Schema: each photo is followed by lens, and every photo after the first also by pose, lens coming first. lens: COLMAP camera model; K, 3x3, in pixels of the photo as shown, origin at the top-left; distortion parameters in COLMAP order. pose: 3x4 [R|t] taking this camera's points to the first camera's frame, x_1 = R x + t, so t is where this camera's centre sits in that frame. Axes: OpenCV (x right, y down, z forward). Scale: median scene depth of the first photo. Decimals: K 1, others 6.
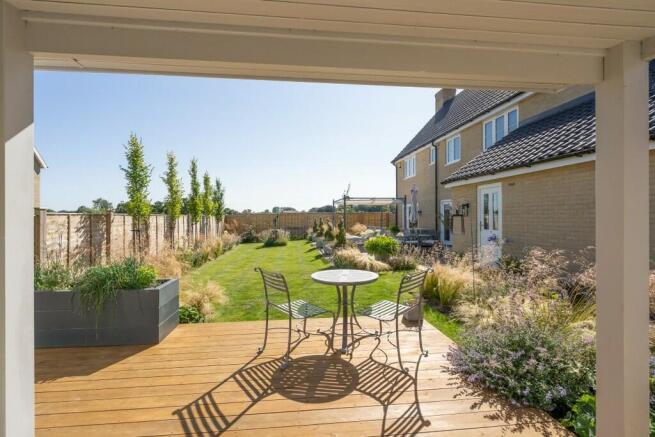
lens RADIAL K [[297.3, 0, 327.5], [0, 297.3, 218.5], [0, 0, 1]] dist [-0.002722, -0.000285]
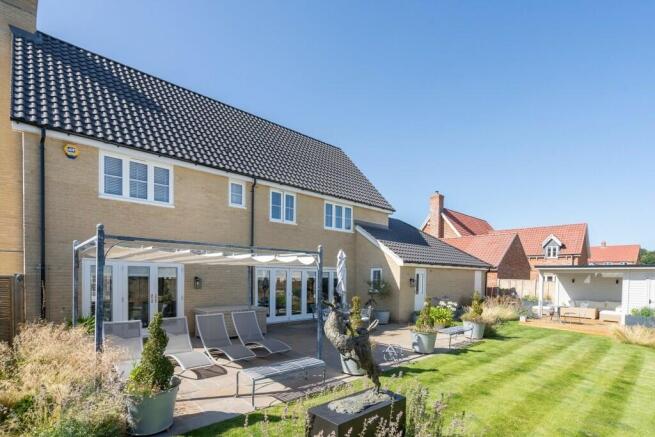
lens RADIAL K [[297.3, 0, 327.5], [0, 297.3, 218.5], [0, 0, 1]] dist [-0.002722, -0.000285]
pose [[-0.629781, 0.137980, 0.764420, -0.327415], [0.011189, 0.985606, -0.168687, -0.082762], [-0.776692, -0.097682, -0.622260, 1.782416]]
